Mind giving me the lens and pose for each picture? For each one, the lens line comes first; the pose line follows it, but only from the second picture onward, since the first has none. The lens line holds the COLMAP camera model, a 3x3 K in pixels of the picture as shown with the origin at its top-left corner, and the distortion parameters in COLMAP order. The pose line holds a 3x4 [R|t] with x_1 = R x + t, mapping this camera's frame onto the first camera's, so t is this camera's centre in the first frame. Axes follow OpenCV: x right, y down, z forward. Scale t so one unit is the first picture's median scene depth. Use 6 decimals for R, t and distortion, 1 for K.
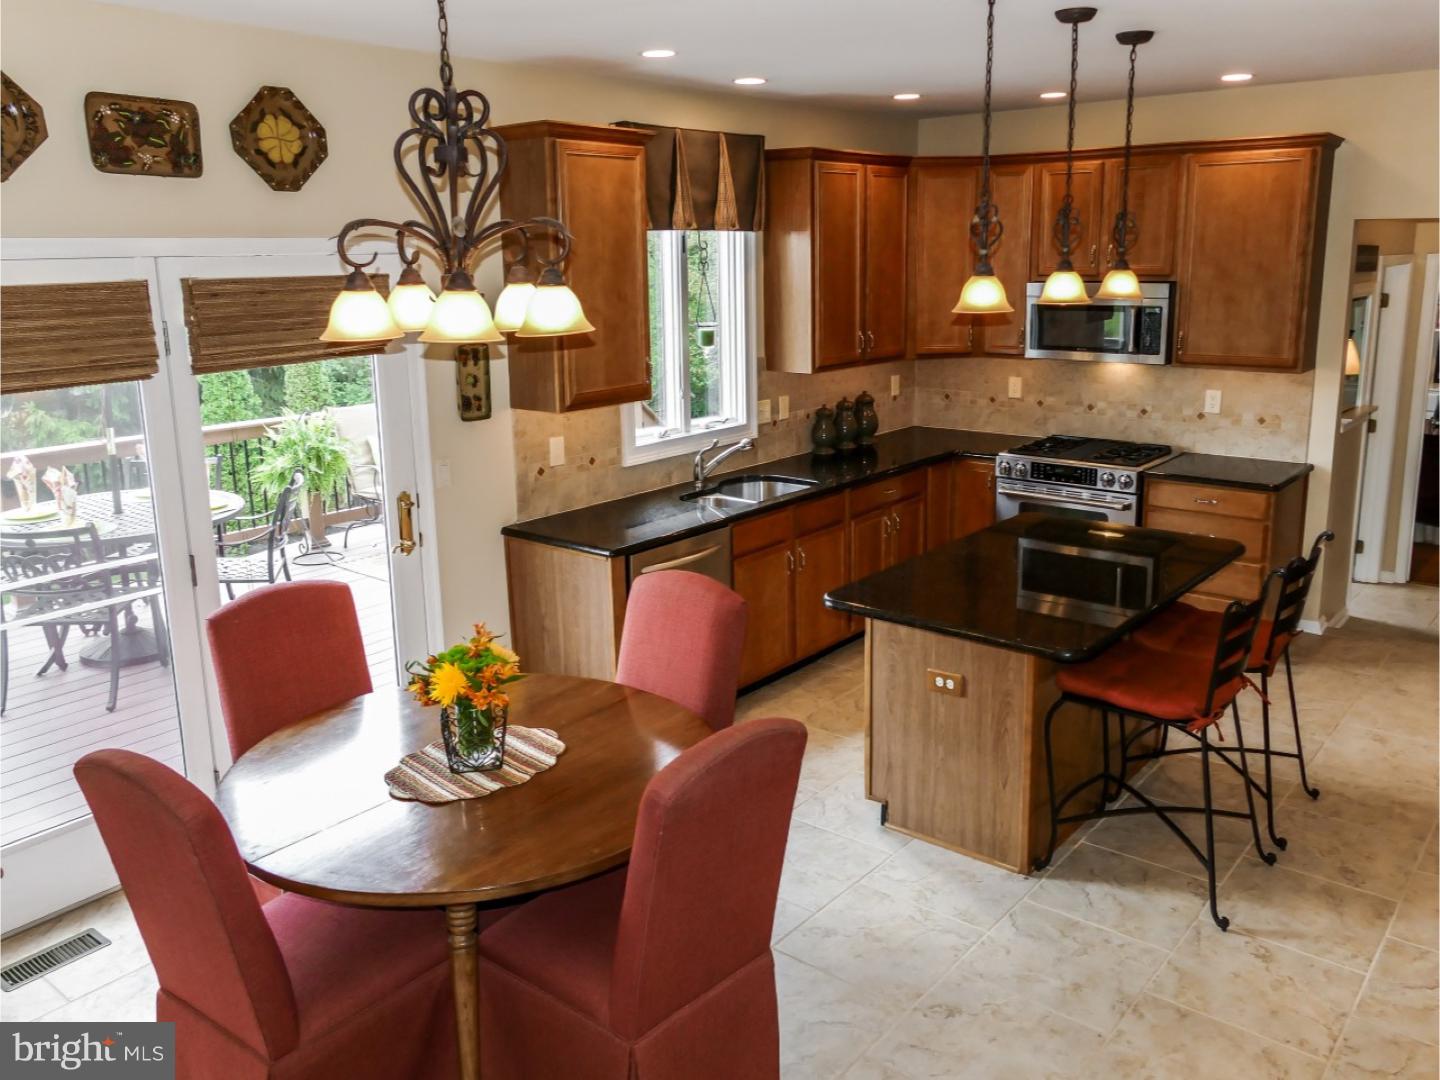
lens RADIAL K [[1152.3, 0, 724.1], [0, 1152.3, 527.1], [0, 0, 1]] dist [-0.011899, -0.001131]
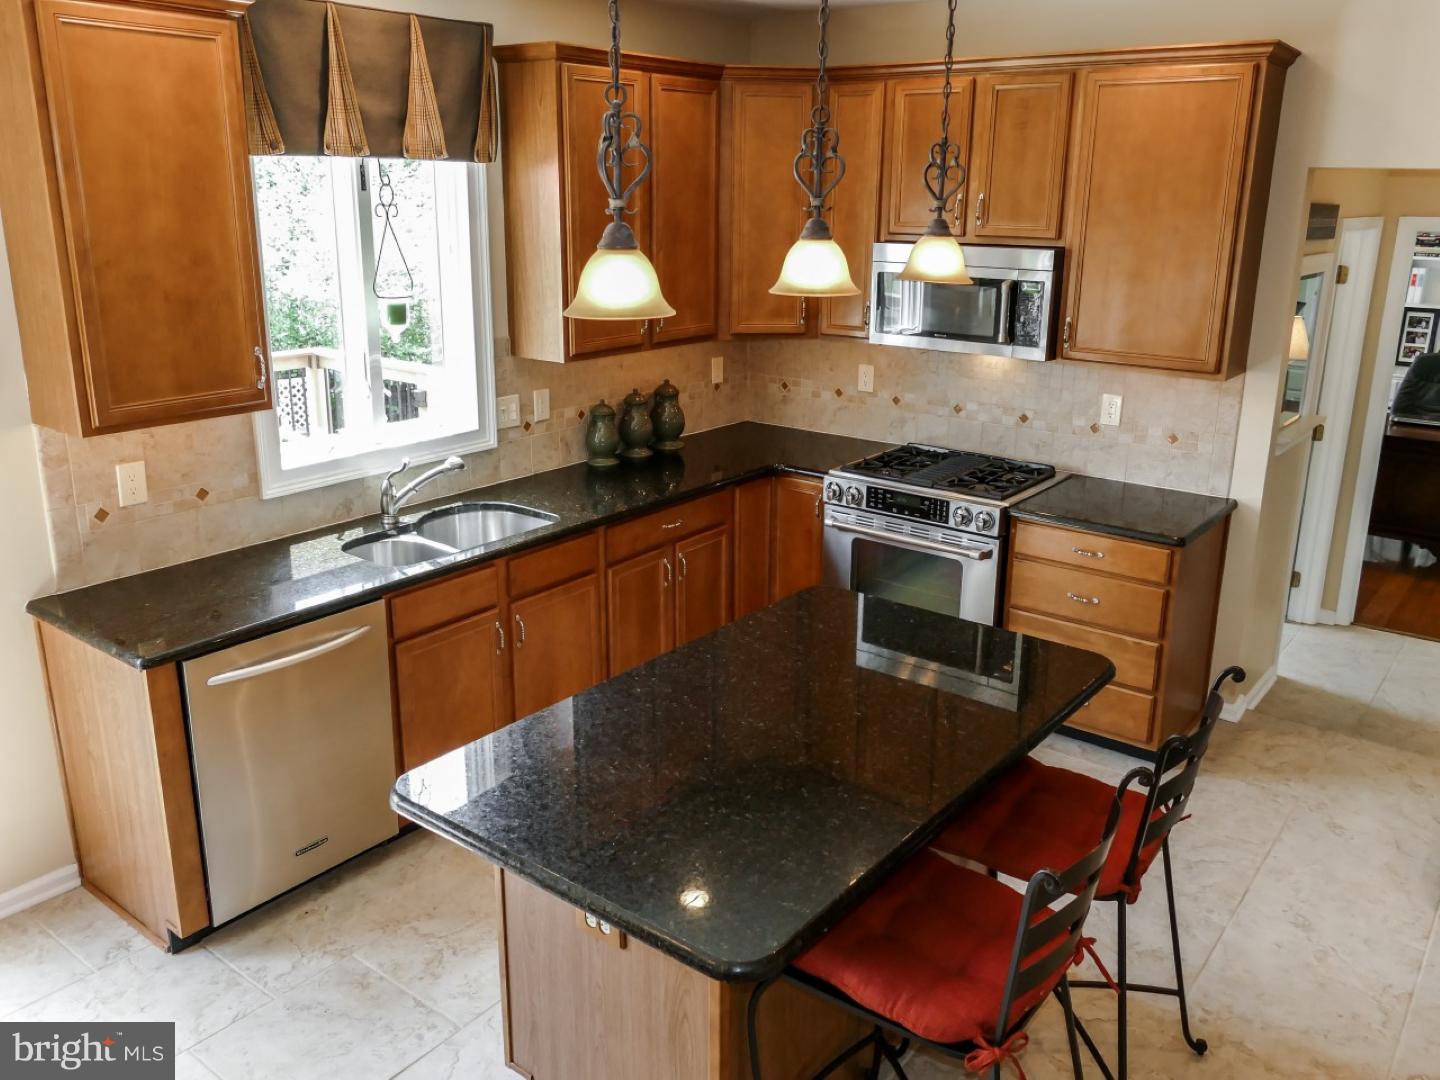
lens RADIAL K [[1152.3, 0, 715.6], [0, 1152.3, 544.6], [0, 0, 1]] dist [-0.011899, -0.001131]
pose [[0.999293, 0.016468, 0.033788, 0.149471], [-0.018625, 0.997741, 0.064549, -0.067835], [-0.032648, -0.065133, 0.997342, 0.264379]]
